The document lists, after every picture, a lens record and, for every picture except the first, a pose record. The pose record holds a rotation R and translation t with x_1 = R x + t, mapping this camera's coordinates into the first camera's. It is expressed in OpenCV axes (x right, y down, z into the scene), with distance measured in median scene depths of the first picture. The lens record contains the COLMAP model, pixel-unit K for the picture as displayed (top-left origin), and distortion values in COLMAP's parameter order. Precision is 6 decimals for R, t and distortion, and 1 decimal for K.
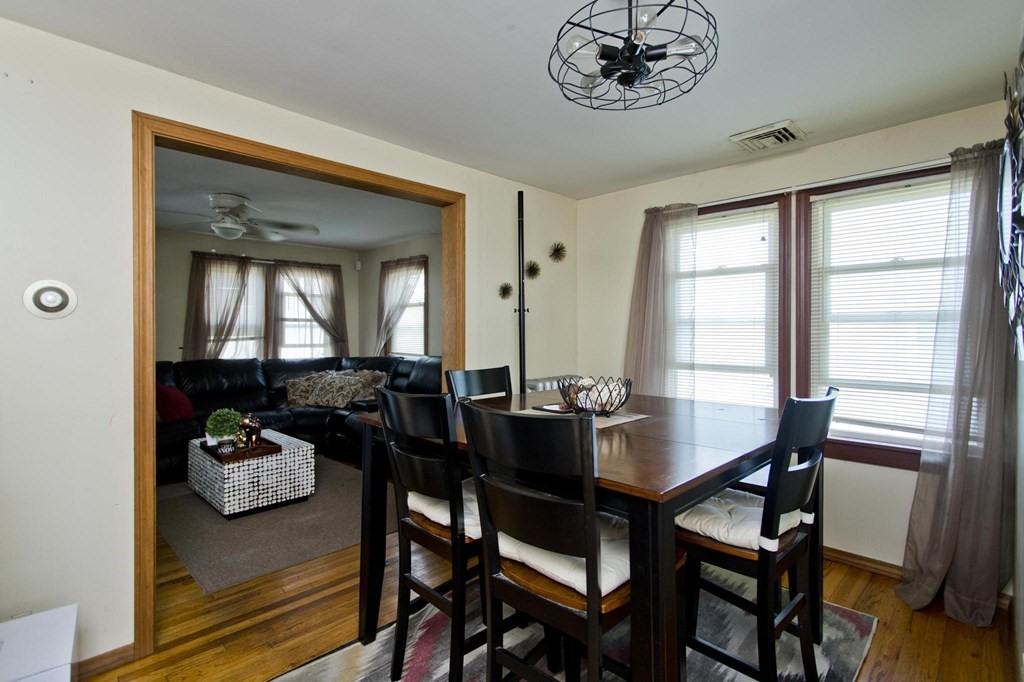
lens RADIAL K [[493.2, 0, 509.3], [0, 493.2, 328.0], [0, 0, 1]] dist [0.001614, 0.000721]
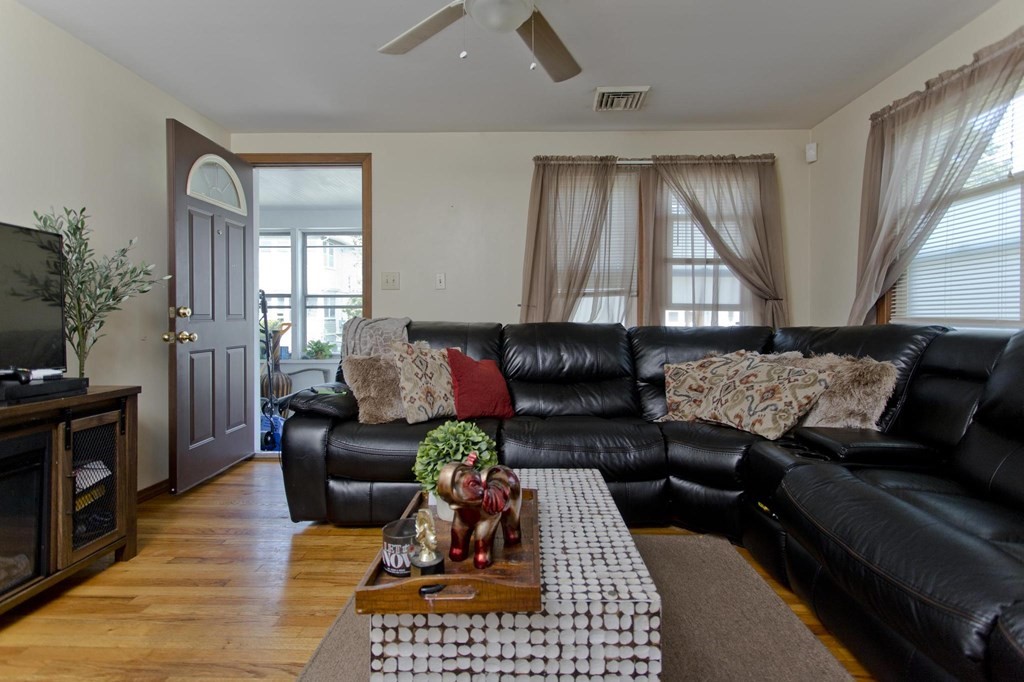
lens RADIAL K [[495.0, 0, 521.7], [0, 495.0, 319.3], [0, 0, 1]] dist [0.000731, 0.001044]
pose [[0.693853, 0.011135, -0.720031, -0.171657], [-0.004021, 0.999925, 0.011589, 0.051166], [0.720106, -0.005146, 0.693845, 0.515227]]
